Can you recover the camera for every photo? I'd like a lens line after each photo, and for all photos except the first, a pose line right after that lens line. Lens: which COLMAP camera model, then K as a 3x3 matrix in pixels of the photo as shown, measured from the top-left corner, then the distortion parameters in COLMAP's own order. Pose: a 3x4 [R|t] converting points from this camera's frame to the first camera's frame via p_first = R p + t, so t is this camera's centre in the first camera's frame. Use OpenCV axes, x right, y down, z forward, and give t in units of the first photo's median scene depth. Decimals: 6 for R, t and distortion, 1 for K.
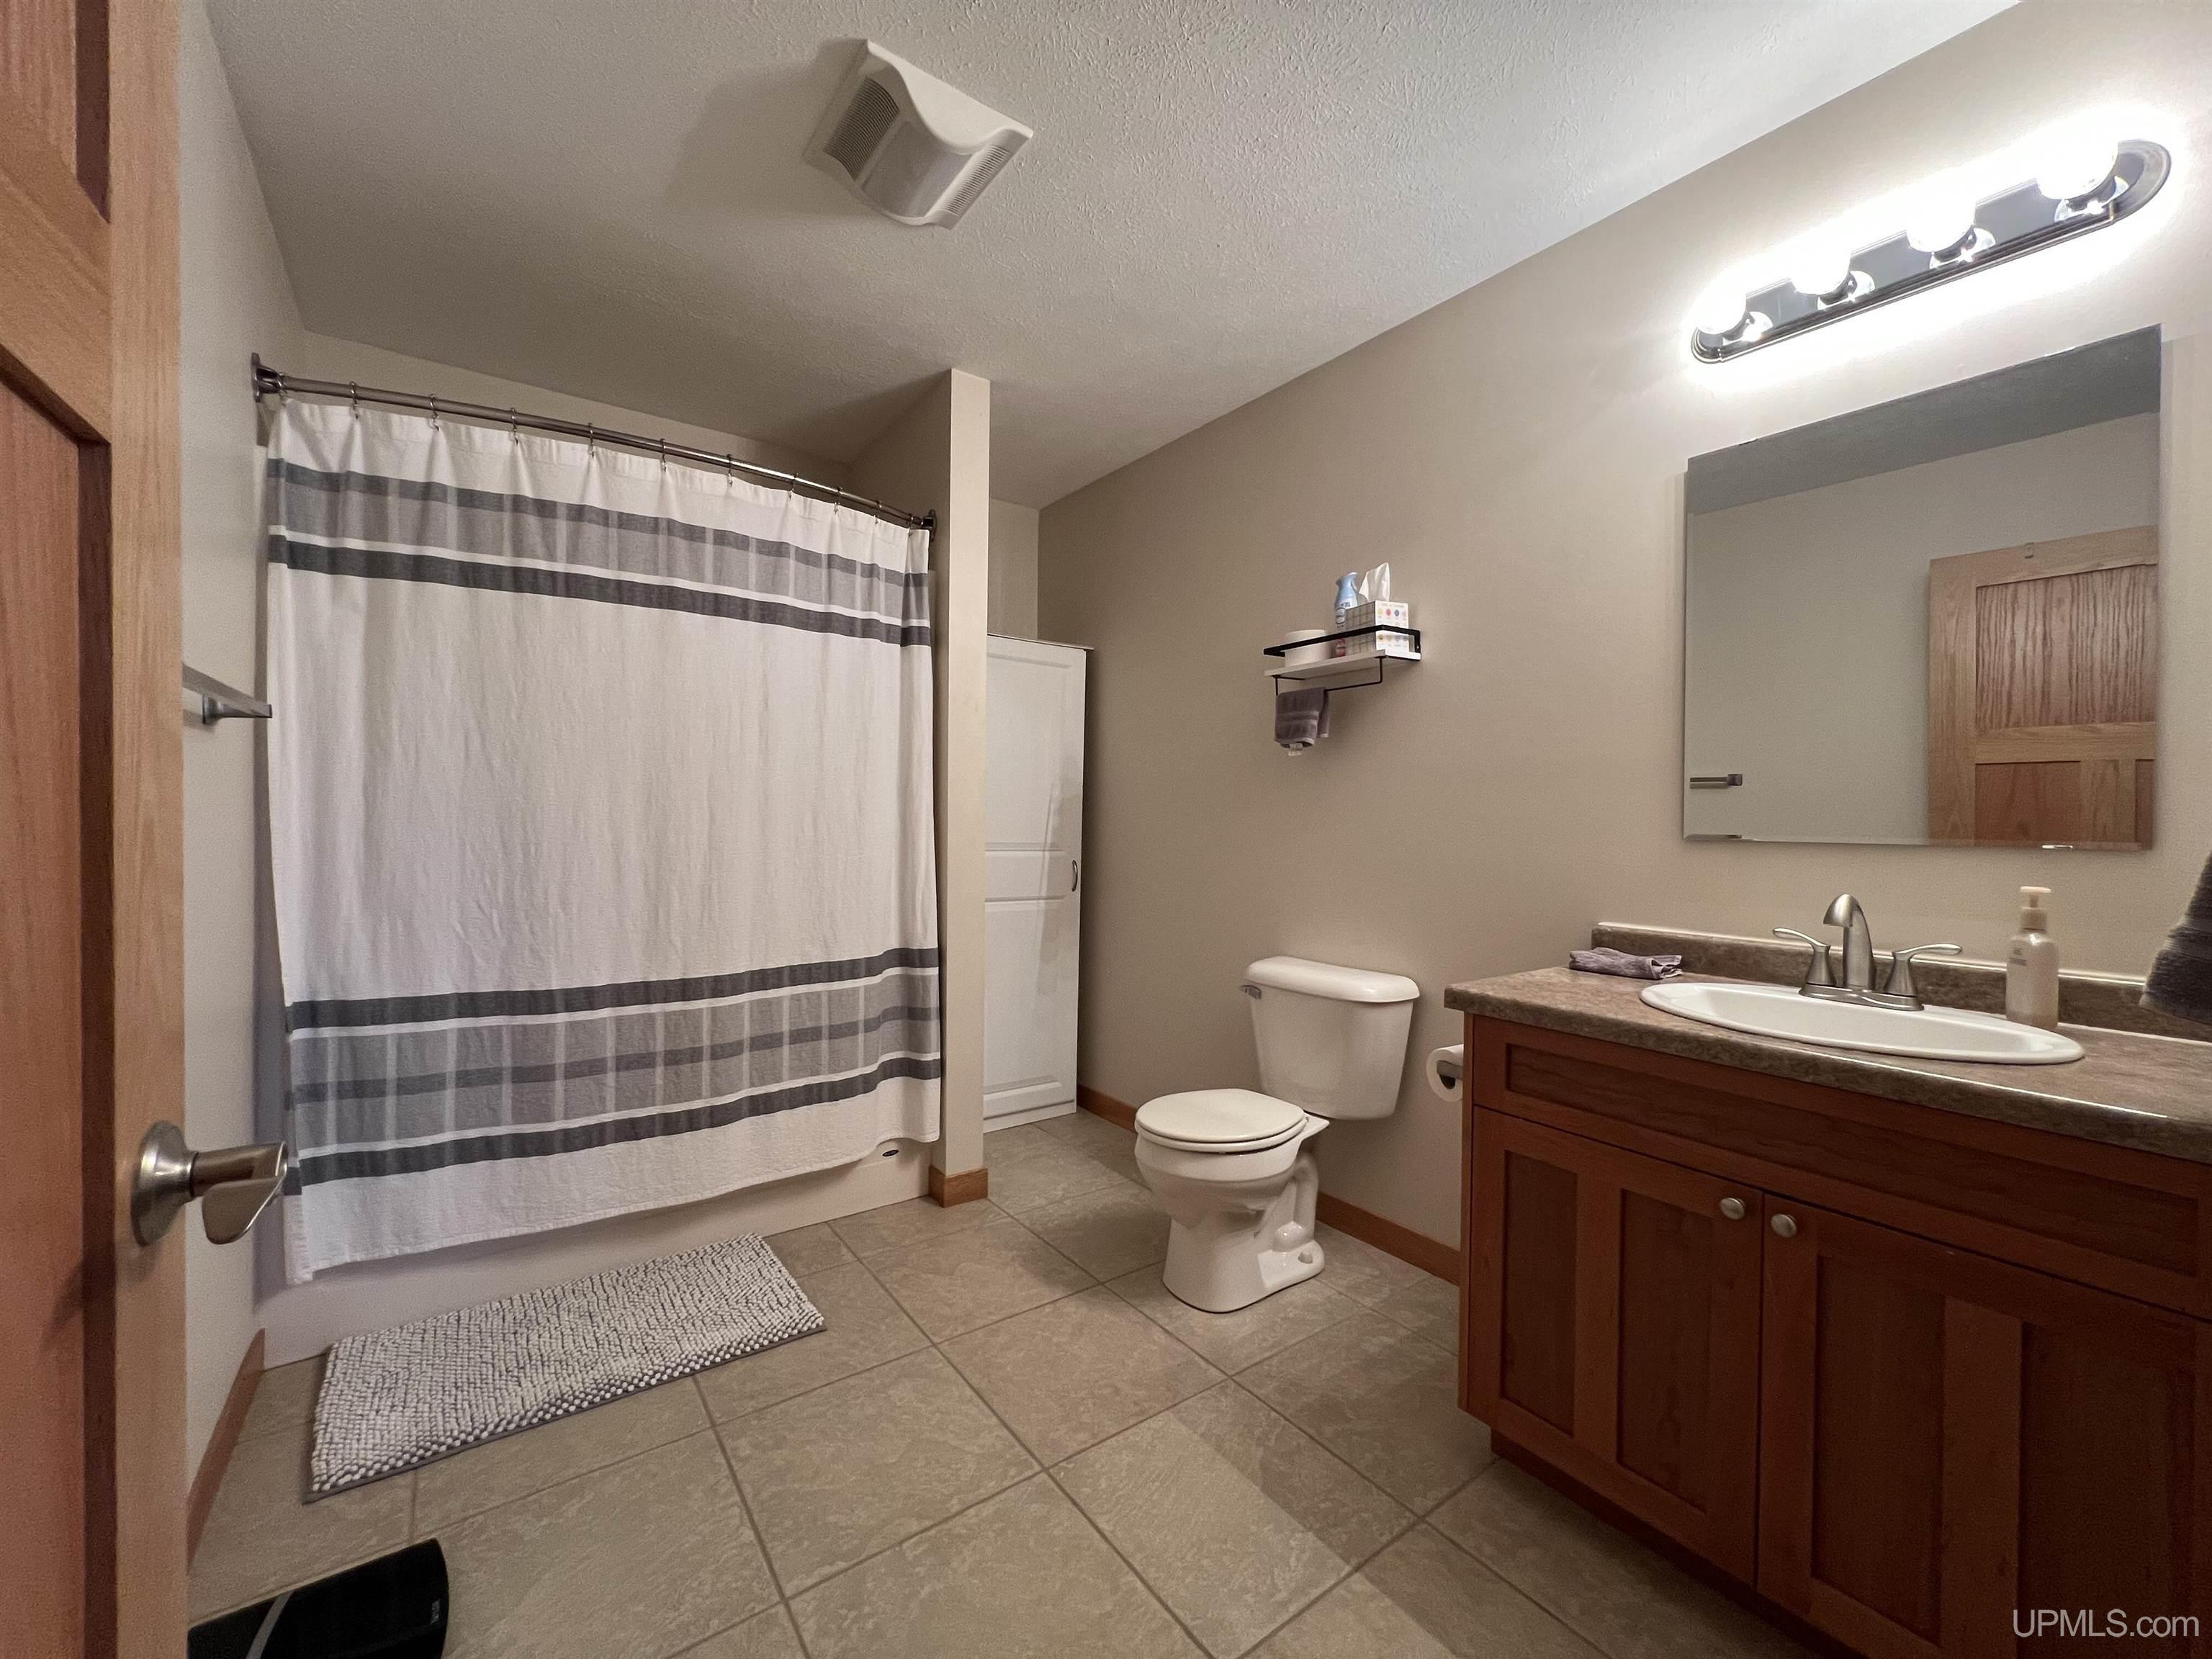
lens RADIAL K [[881.2, 0, 1100.9], [0, 881.2, 828.9], [0, 0, 1]] dist [-0.002119, 0.000428]
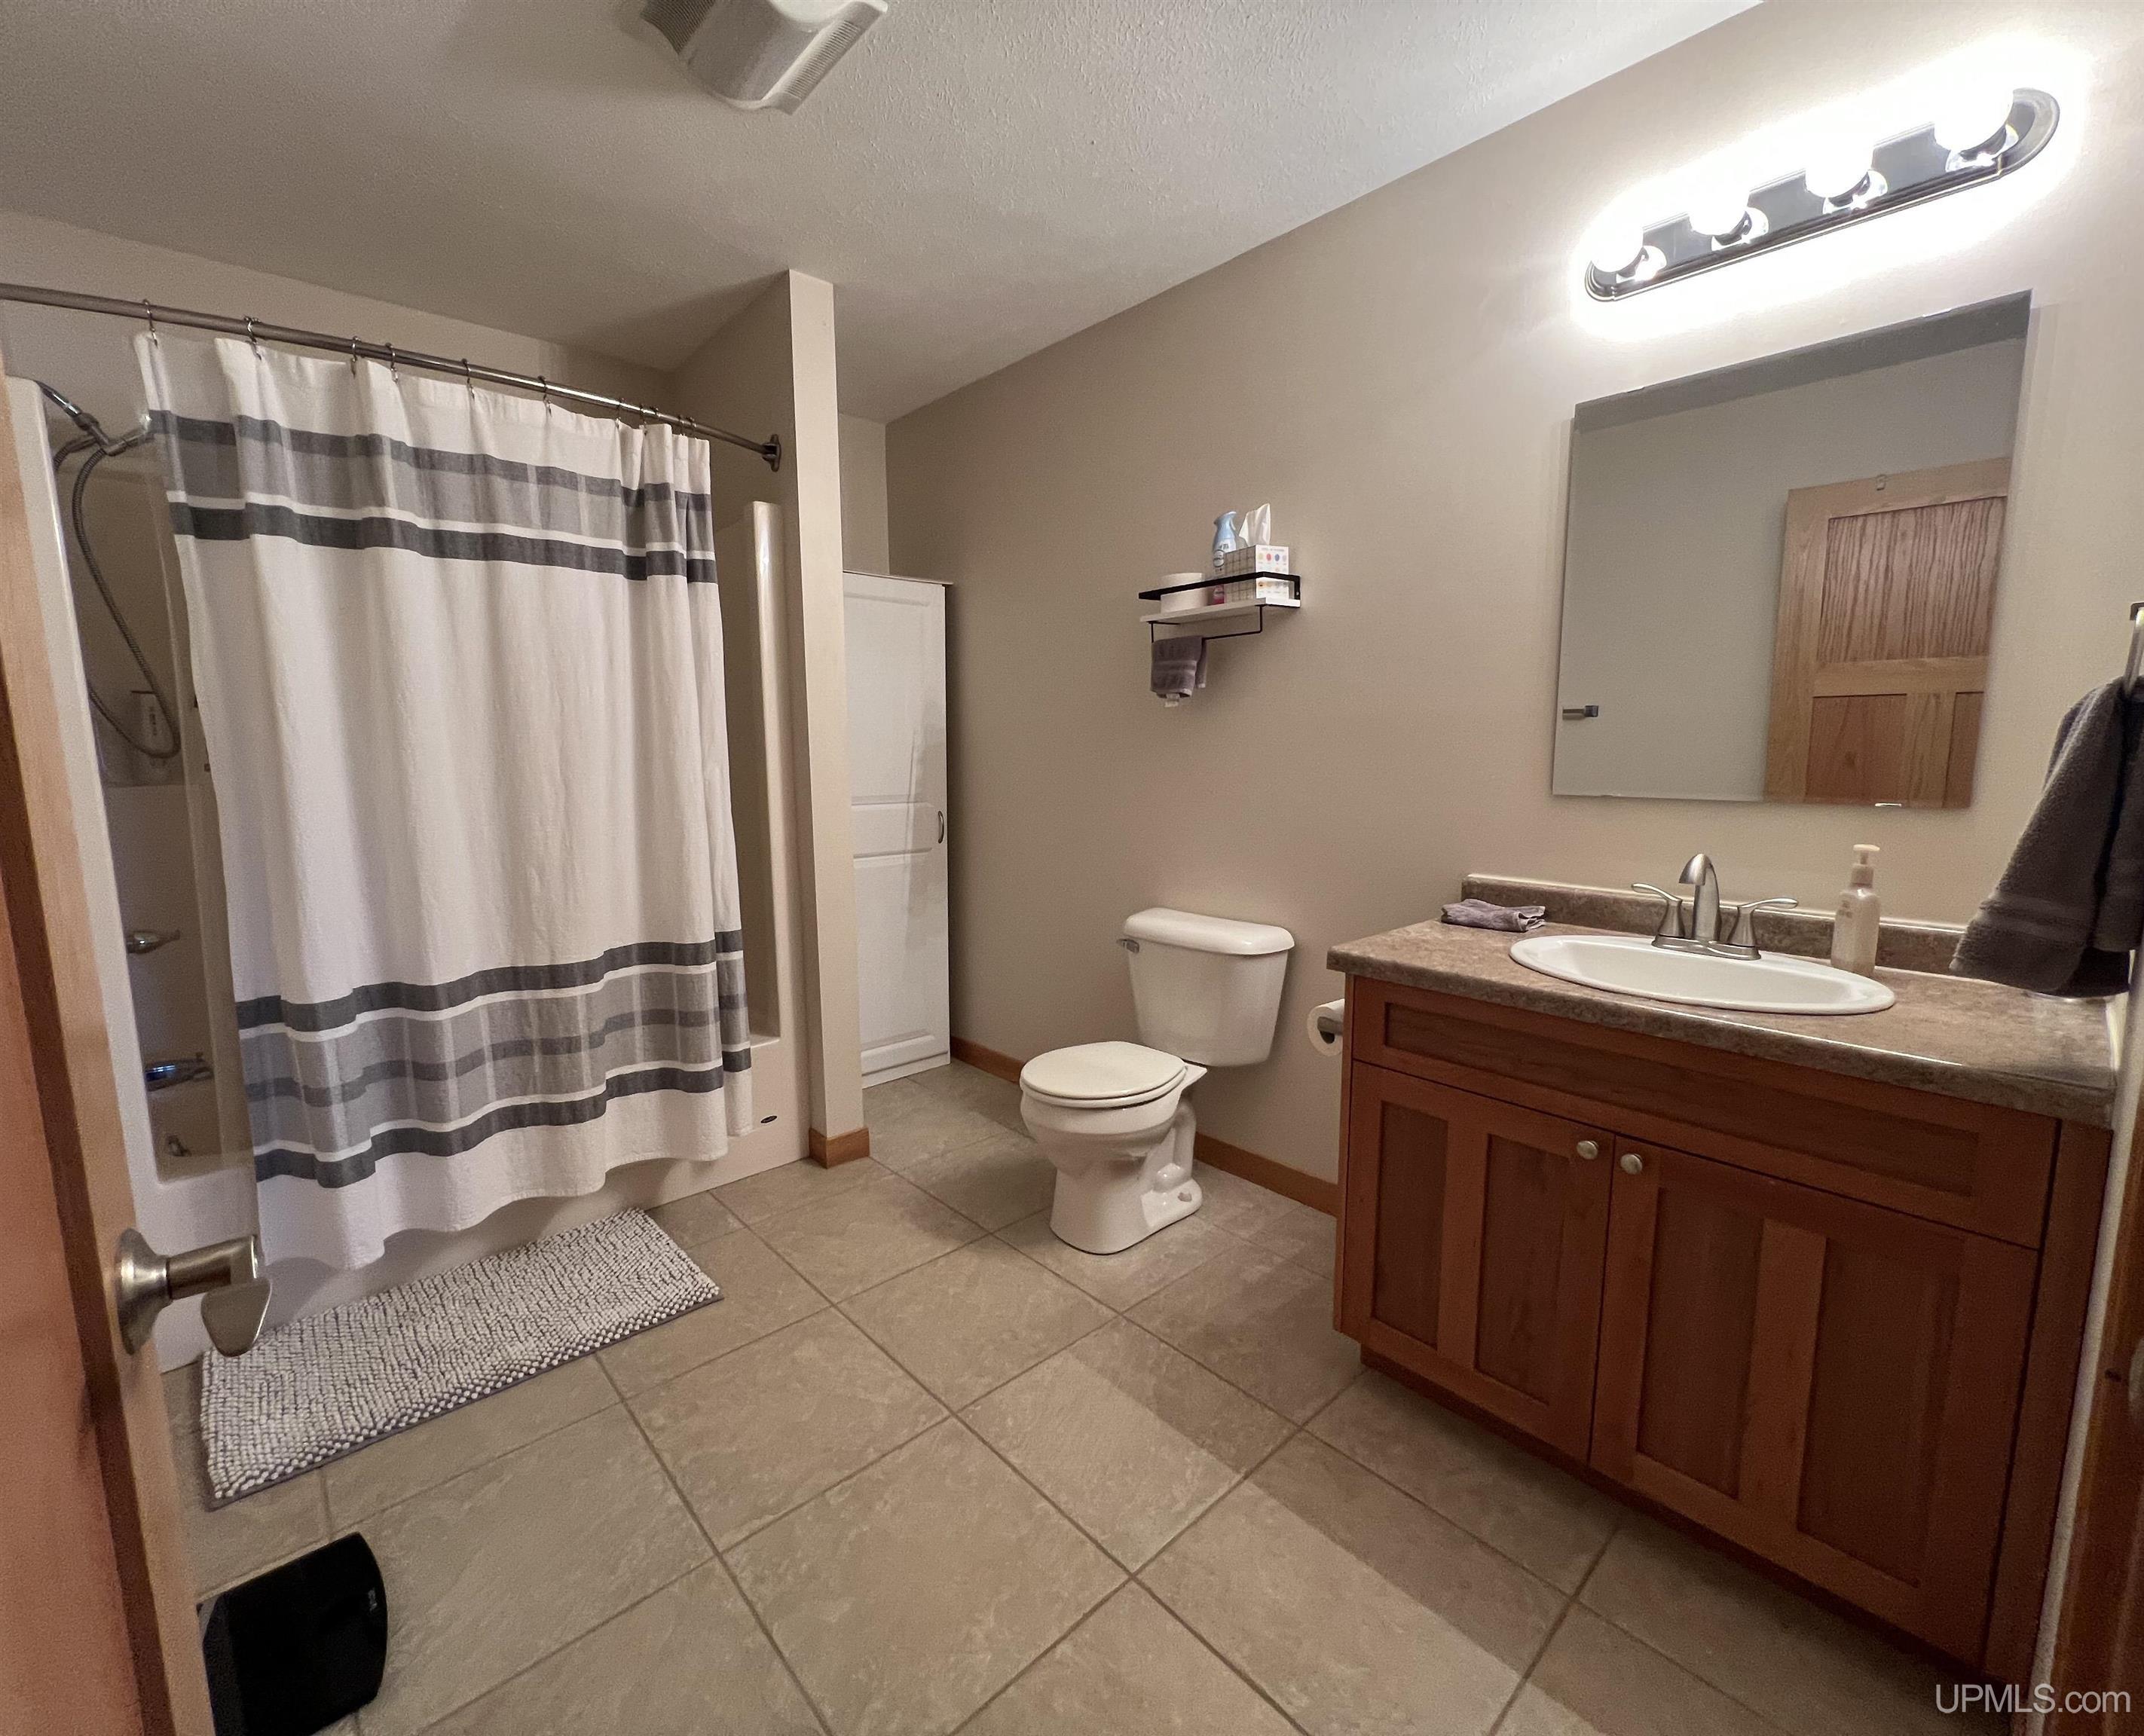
lens RADIAL K [[919.5, 0, 1031.1], [0, 919.5, 866.5], [0, 0, 1]] dist [-0.000160, 0.000202]
pose [[0.995637, -0.032574, 0.087445, -0.042674], [0.021613, 0.992110, 0.123495, -0.053241], [-0.090777, -0.121066, 0.988485, -0.017762]]
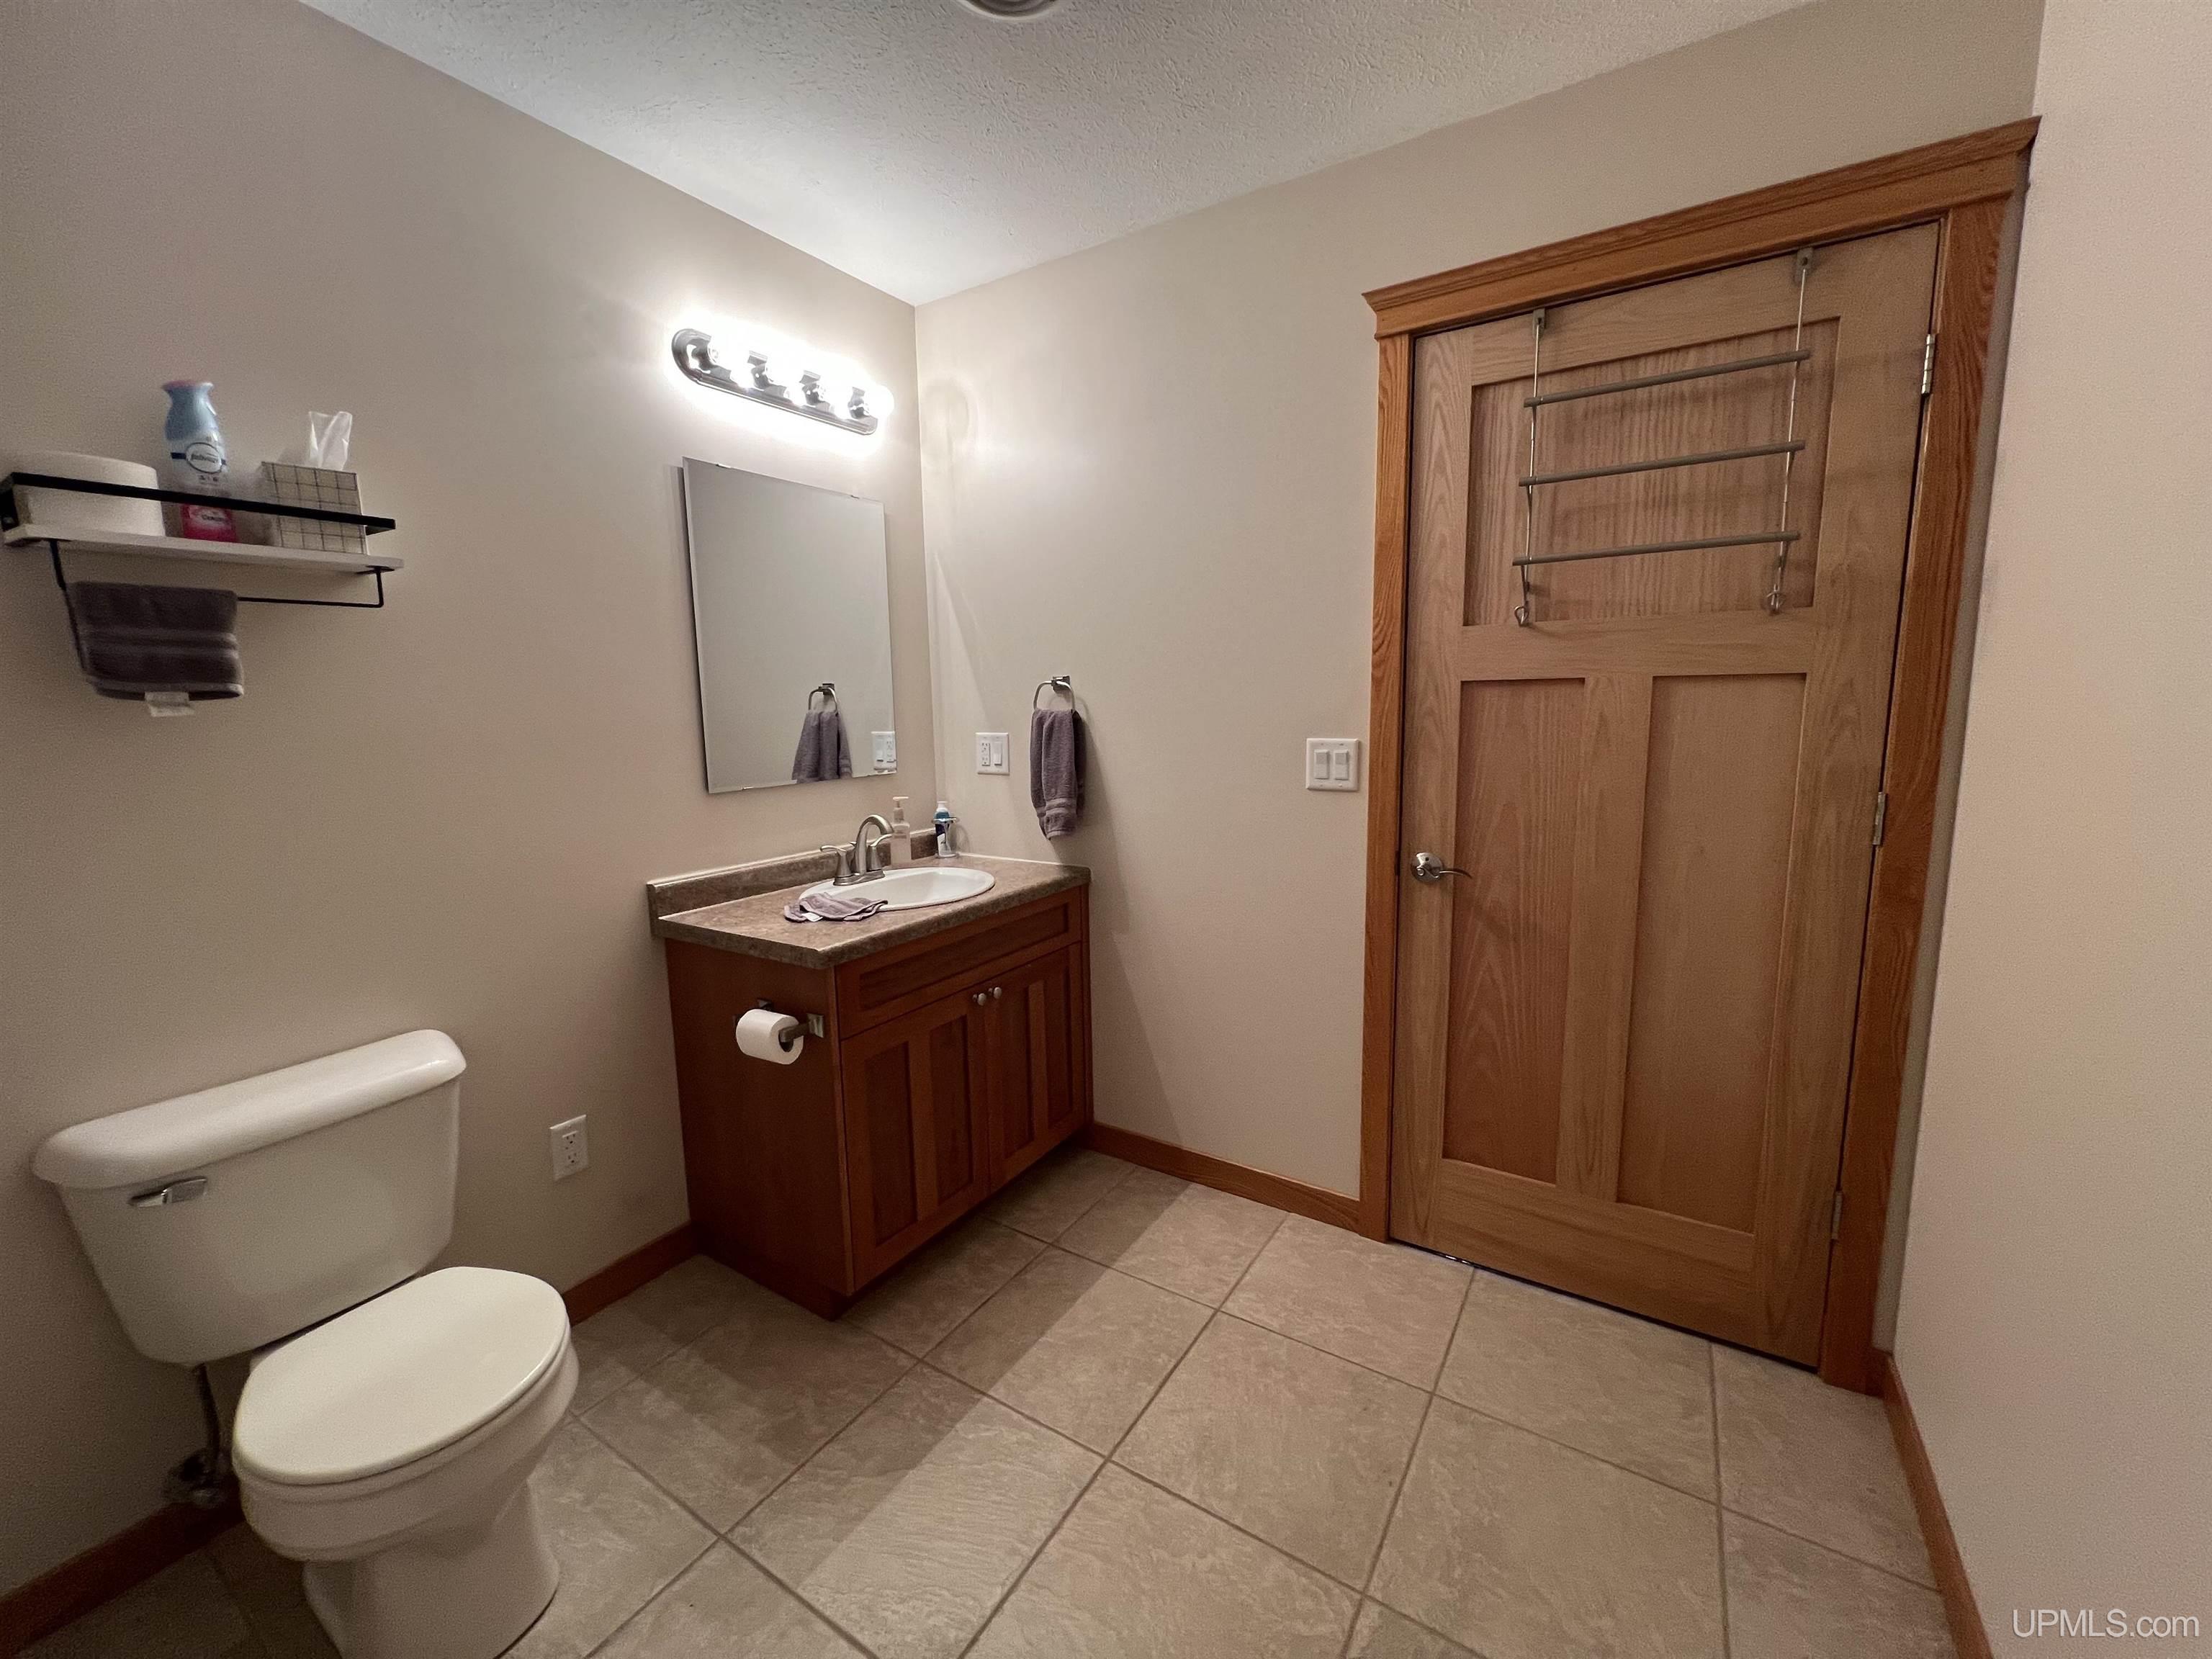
lens RADIAL K [[881.2, 0, 1102.1], [0, 881.2, 823.2], [0, 0, 1]] dist [-0.002119, 0.000428]
pose [[-0.360840, -0.135340, 0.922755, -0.654233], [0.030401, 0.987182, 0.156678, -0.123726], [-0.932132, 0.084589, -0.352100, 0.972131]]
